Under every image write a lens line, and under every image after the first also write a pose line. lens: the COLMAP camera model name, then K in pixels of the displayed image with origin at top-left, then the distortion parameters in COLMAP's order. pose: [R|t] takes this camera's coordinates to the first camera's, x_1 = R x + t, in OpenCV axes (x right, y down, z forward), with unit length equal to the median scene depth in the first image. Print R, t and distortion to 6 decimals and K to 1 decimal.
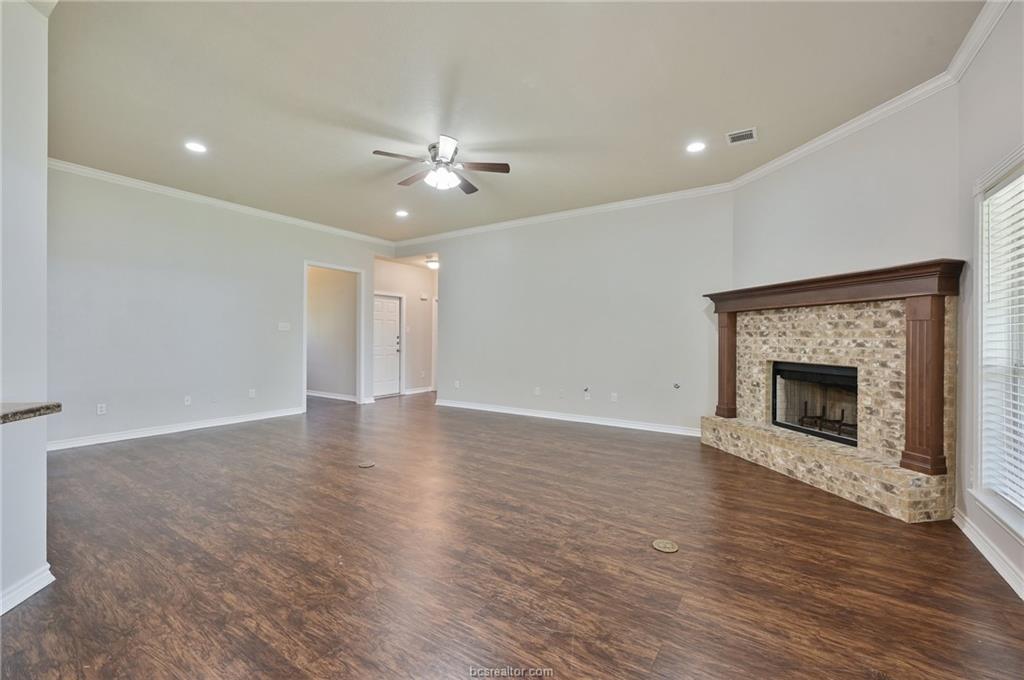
lens RADIAL K [[424.9, 0, 512.0], [0, 424.9, 340.0], [0, 0, 1]] dist [0.000250, 0.000004]
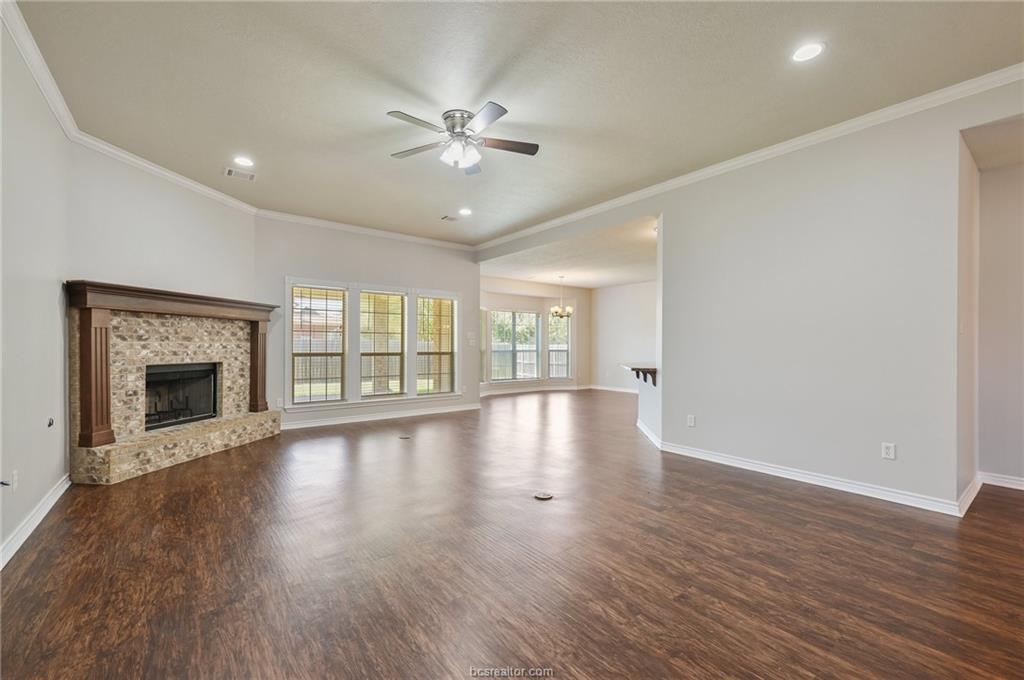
lens RADIAL K [[424.9, 0, 512.0], [0, 424.9, 340.0], [0, 0, 1]] dist [0.000250, 0.000004]
pose [[-0.947677, 0.000997, 0.319228, -0.547383], [-0.000102, 0.999994, -0.003427, -0.007220], [-0.319229, -0.003280, -0.947672, 1.822665]]
